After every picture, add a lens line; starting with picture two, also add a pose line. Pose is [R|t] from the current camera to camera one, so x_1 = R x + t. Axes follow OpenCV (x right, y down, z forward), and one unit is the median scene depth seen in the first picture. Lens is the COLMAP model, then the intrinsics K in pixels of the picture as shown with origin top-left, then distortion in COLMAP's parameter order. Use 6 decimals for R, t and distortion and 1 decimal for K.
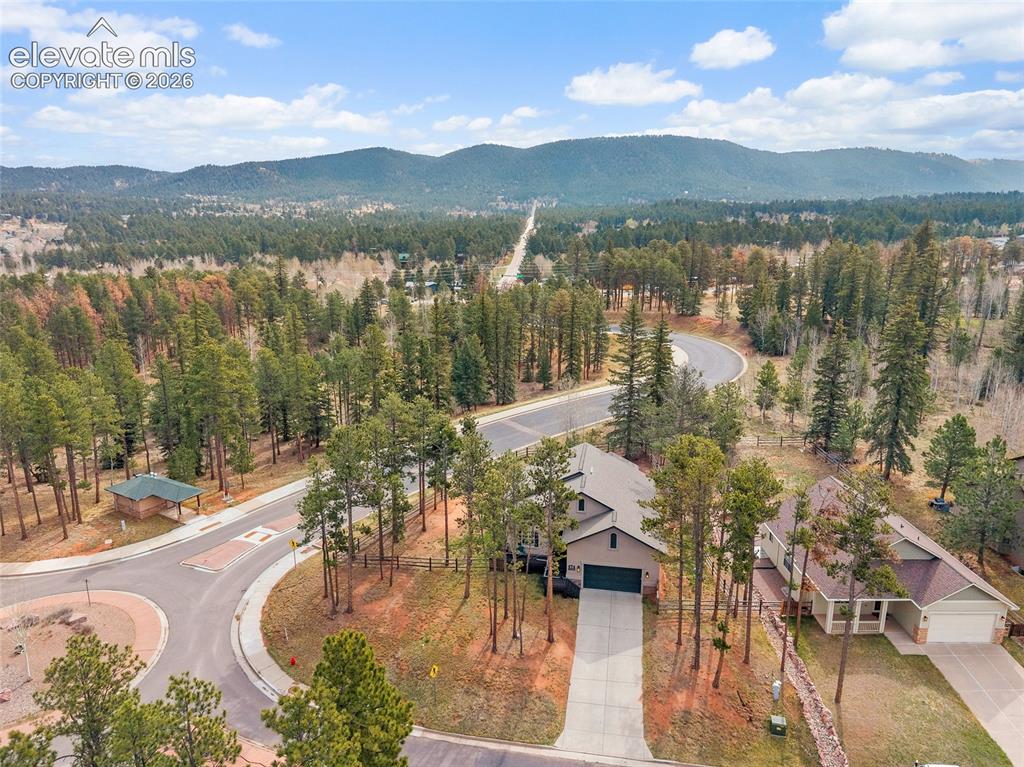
lens RADIAL K [[690.0, 0, 512.0], [0, 690.0, 383.5], [0, 0, 1]] dist [0.008735, -0.006882]
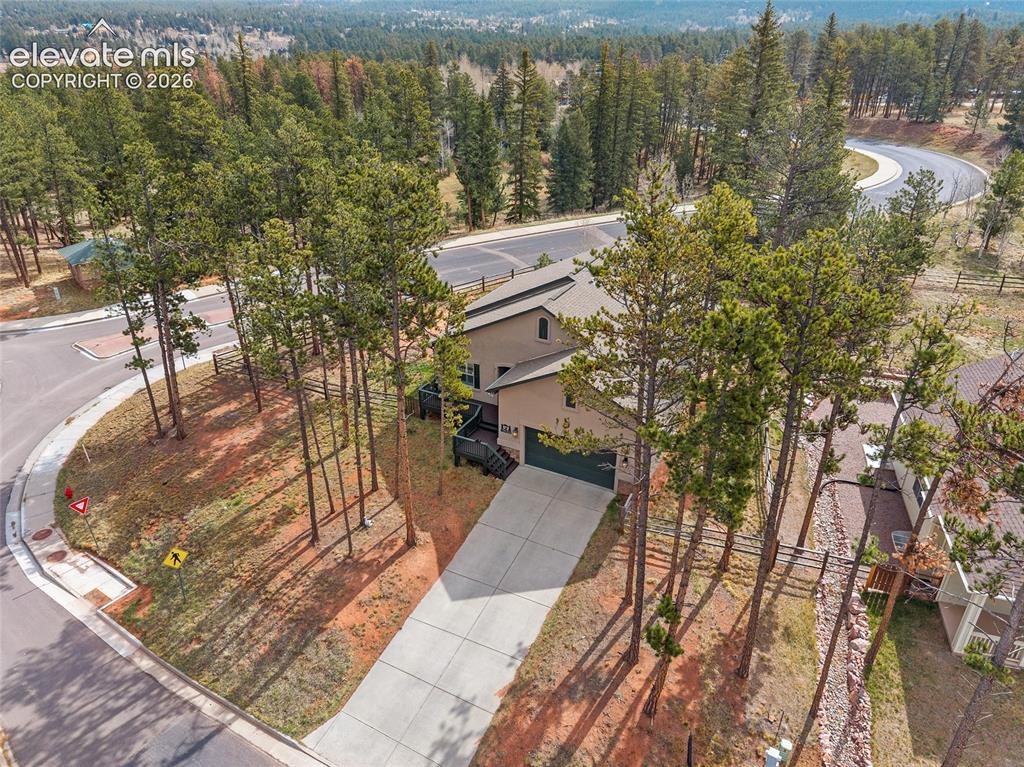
lens RADIAL K [[690.0, 0, 512.0], [0, 690.0, 383.5], [0, 0, 1]] dist [0.008735, -0.006882]
pose [[0.953566, 0.141296, -0.265983, 0.244700], [-0.078002, 0.968853, 0.235031, 0.093114], [0.290907, -0.203371, 0.934887, 0.468126]]
